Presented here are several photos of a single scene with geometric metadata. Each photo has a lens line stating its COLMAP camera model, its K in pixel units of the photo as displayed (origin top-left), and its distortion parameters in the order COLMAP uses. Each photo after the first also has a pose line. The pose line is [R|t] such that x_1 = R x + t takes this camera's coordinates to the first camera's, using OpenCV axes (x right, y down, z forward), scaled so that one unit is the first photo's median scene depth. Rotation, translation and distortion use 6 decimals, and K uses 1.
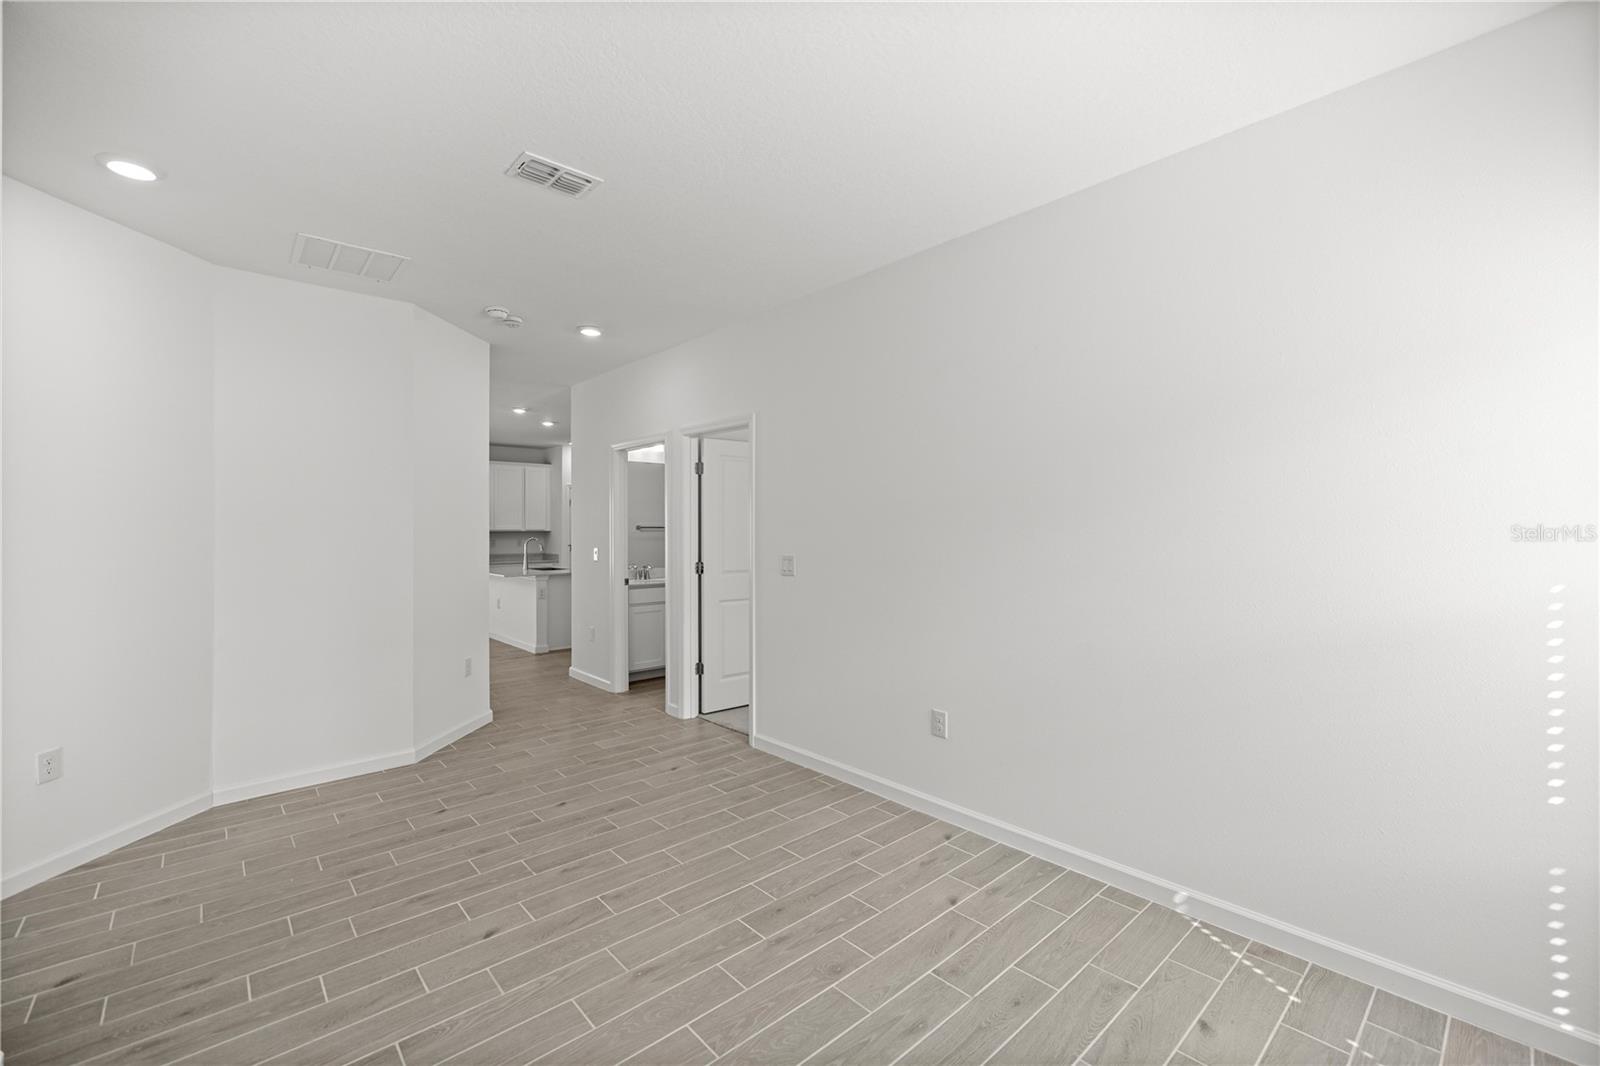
lens RADIAL K [[672.3, 0, 800.7], [0, 672.3, 525.3], [0, 0, 1]] dist [-0.002088, 0.000144]
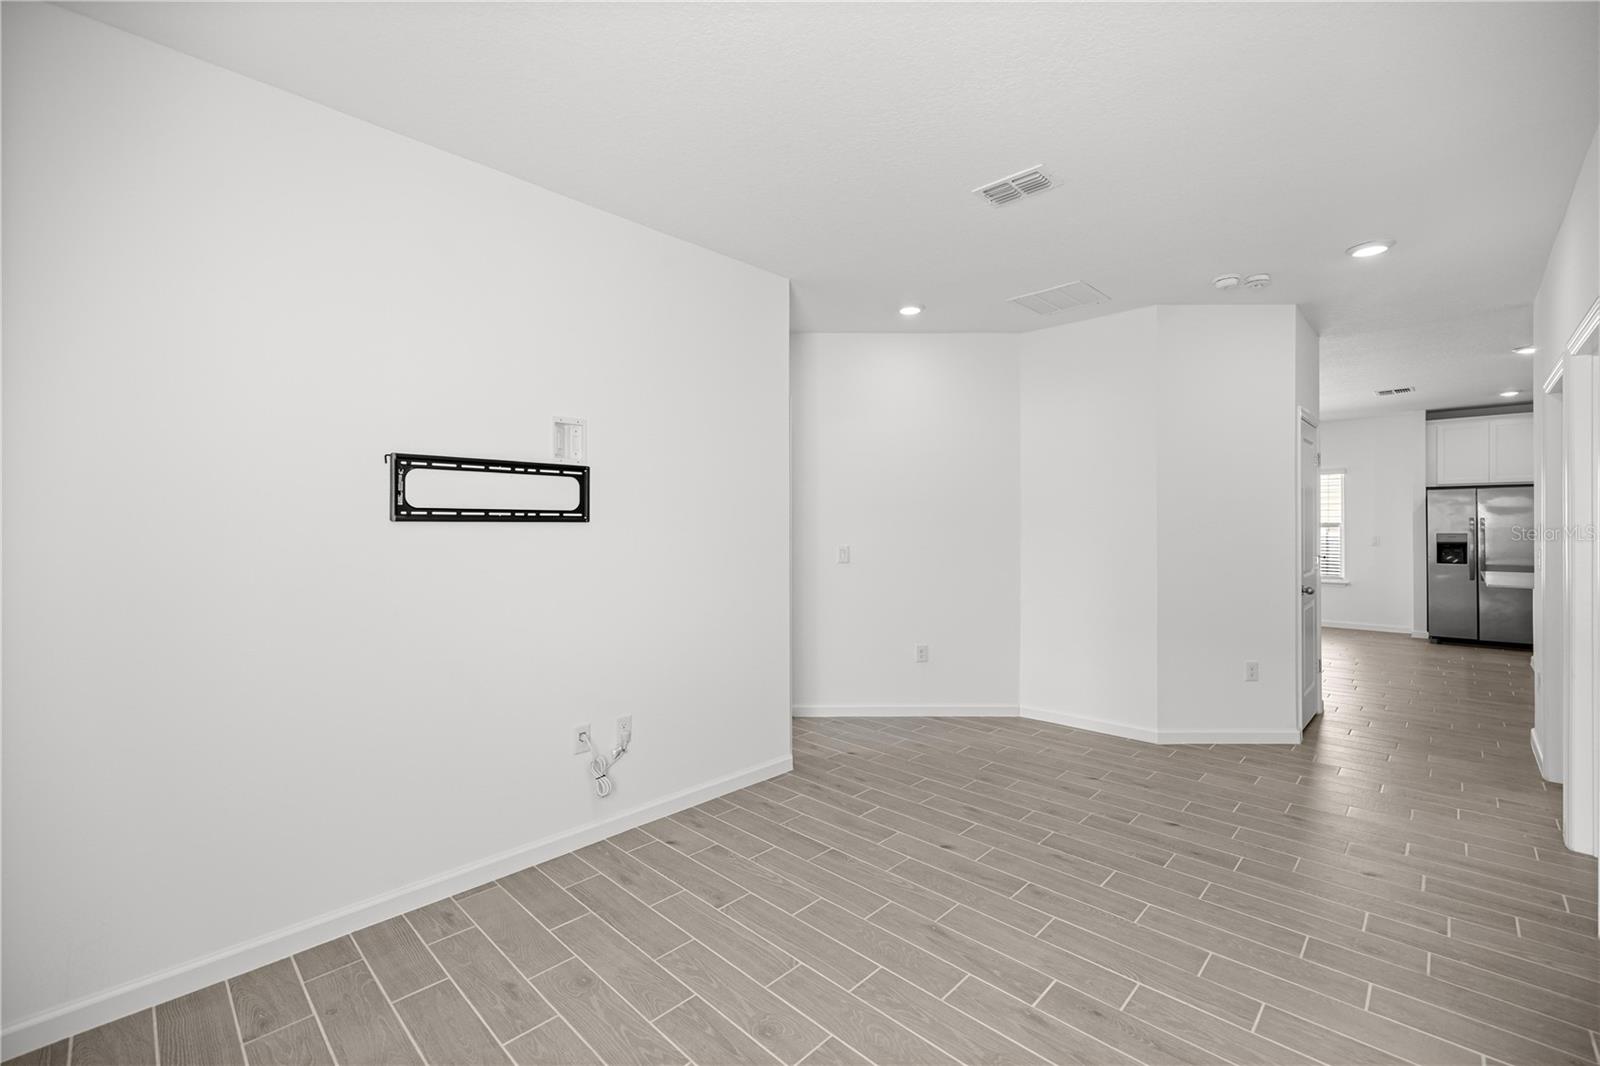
lens RADIAL K [[672.3, 0, 799.0], [0, 672.3, 534.5], [0, 0, 1]] dist [-0.002088, 0.000144]
pose [[0.060518, 0.015960, -0.998039, 0.575135], [0.009576, 0.999817, 0.016569, 0.004768], [0.998121, -0.010560, 0.060354, 0.500907]]
